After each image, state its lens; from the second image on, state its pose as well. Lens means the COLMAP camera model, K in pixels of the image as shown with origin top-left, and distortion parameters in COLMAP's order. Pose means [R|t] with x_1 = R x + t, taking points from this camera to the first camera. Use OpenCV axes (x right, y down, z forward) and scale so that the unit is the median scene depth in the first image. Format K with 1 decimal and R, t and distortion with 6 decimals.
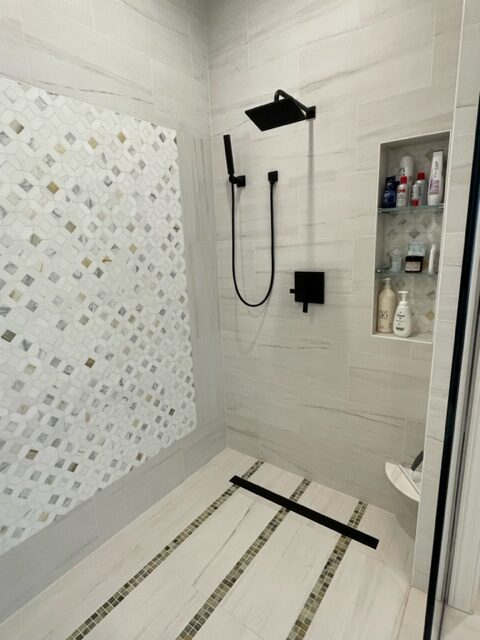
lens RADIAL K [[344.8, 0, 241.5], [0, 344.8, 318.9], [0, 0, 1]] dist [-0.003475, -0.002205]
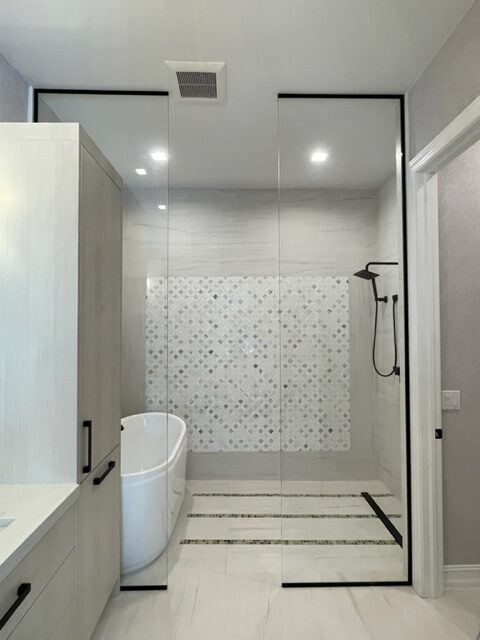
lens RADIAL K [[344.8, 0, 241.2], [0, 344.8, 321.9], [0, 0, 1]] dist [-0.003475, -0.002205]
pose [[0.588127, 0.016777, -0.808595, 1.086540], [-0.196240, 0.972868, -0.122549, 0.050294], [0.784600, 0.230754, 0.575462, -0.543647]]
